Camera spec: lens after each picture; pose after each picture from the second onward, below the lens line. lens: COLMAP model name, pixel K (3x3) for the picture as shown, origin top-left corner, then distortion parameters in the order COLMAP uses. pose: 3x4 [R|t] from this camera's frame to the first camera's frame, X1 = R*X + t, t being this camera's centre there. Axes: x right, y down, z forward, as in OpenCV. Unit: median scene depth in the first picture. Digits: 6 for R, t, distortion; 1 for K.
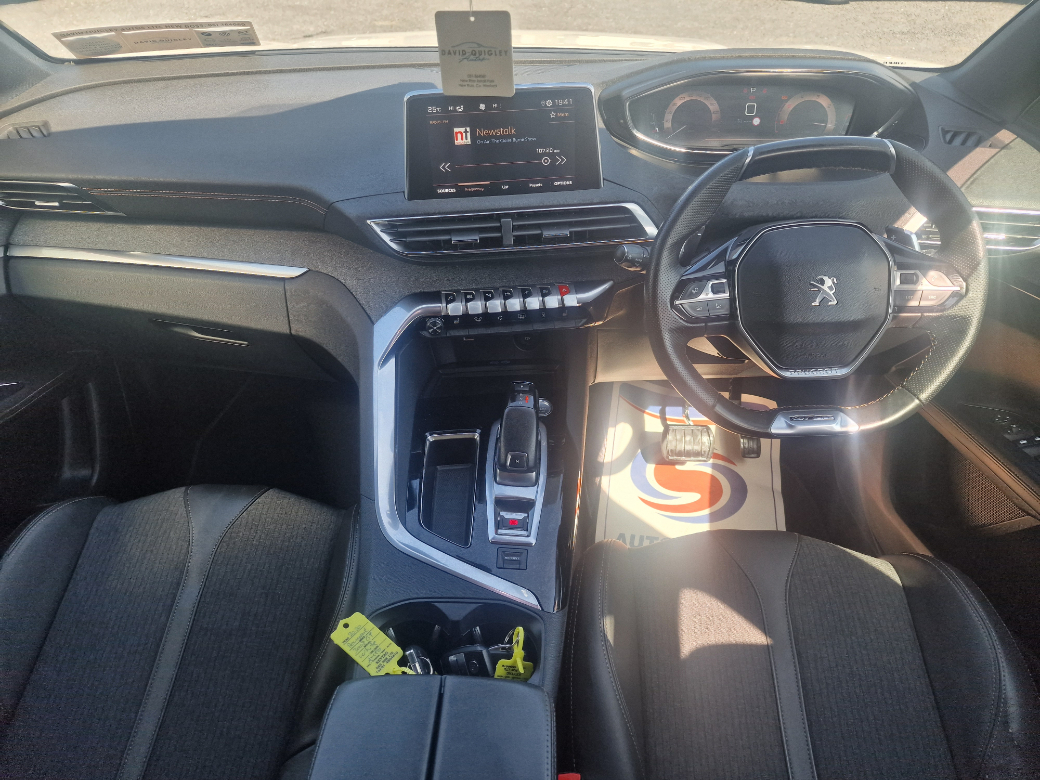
lens RADIAL K [[719.3, 0, 520.0], [0, 719.3, 390.0], [0, 0, 1]] dist [0.003295, -0.001331]
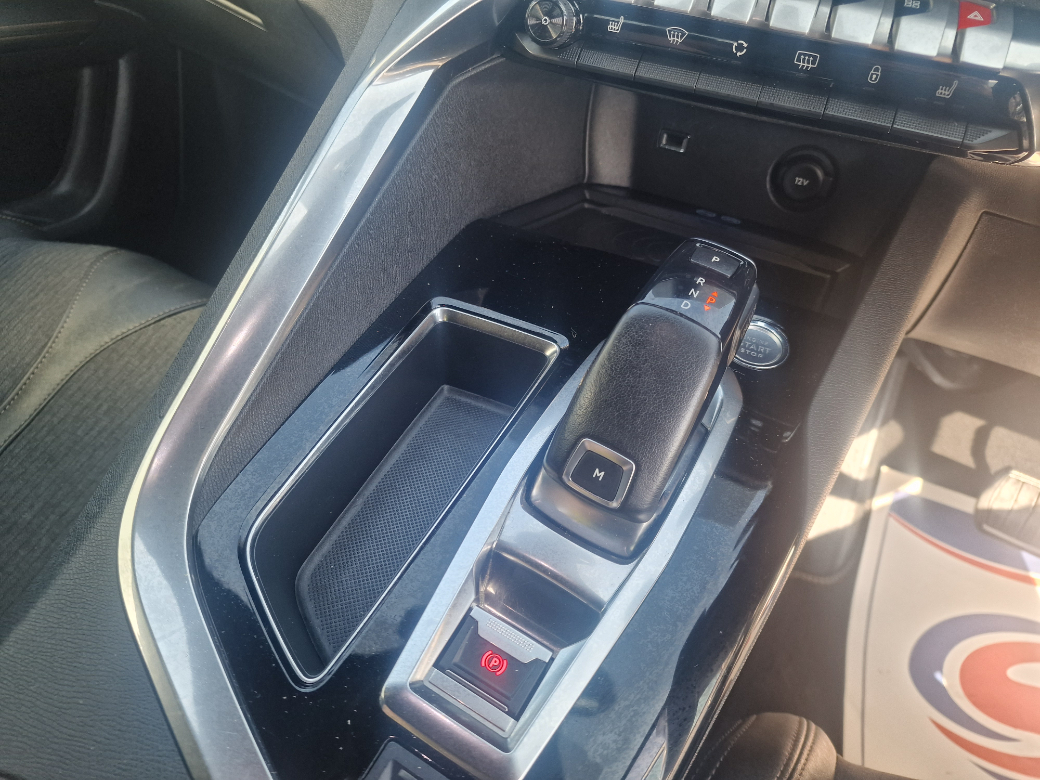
lens RADIAL K [[719.3, 0, 520.0], [0, 719.3, 390.0], [0, 0, 1]] dist [0.003295, -0.001331]
pose [[0.882655, 0.380868, -0.275426, 0.035867], [-0.331266, 0.919798, 0.210320, 0.009794], [0.333440, -0.094401, 0.938033, 0.661358]]
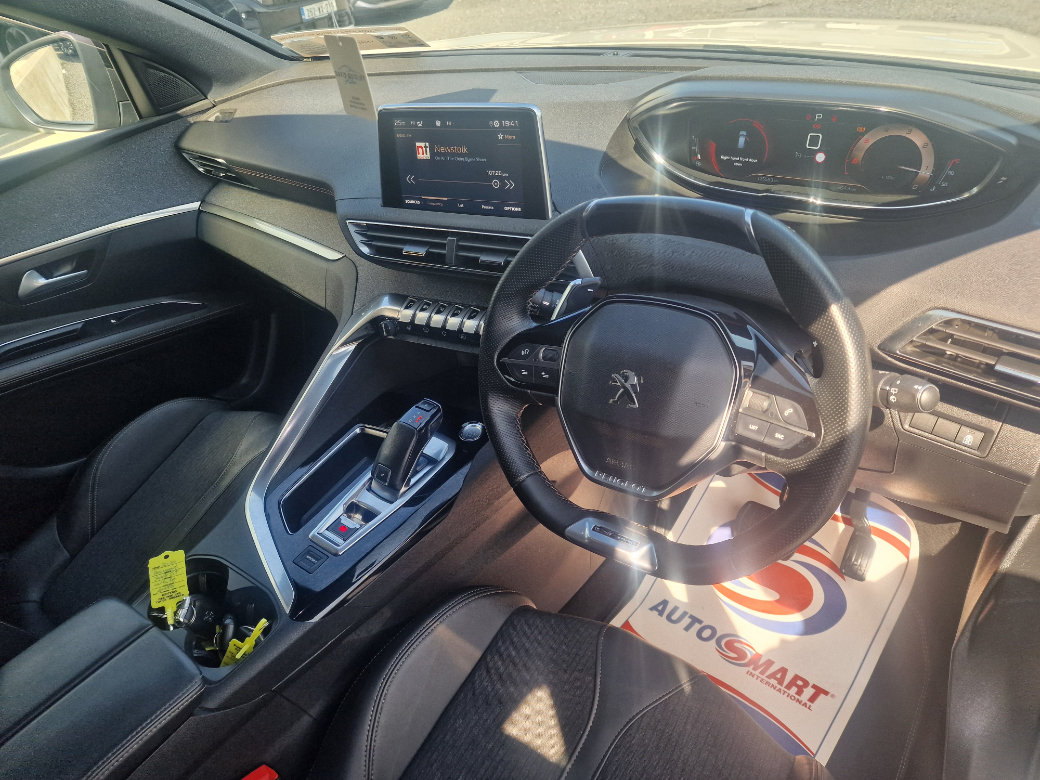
lens RADIAL K [[719.3, 0, 520.0], [0, 719.3, 390.0], [0, 0, 1]] dist [0.003295, -0.001331]
pose [[0.819738, 0.255918, -0.512381, 0.618810], [-0.235542, 0.966099, 0.105702, -0.163205], [0.522062, 0.034040, 0.852228, 0.216626]]
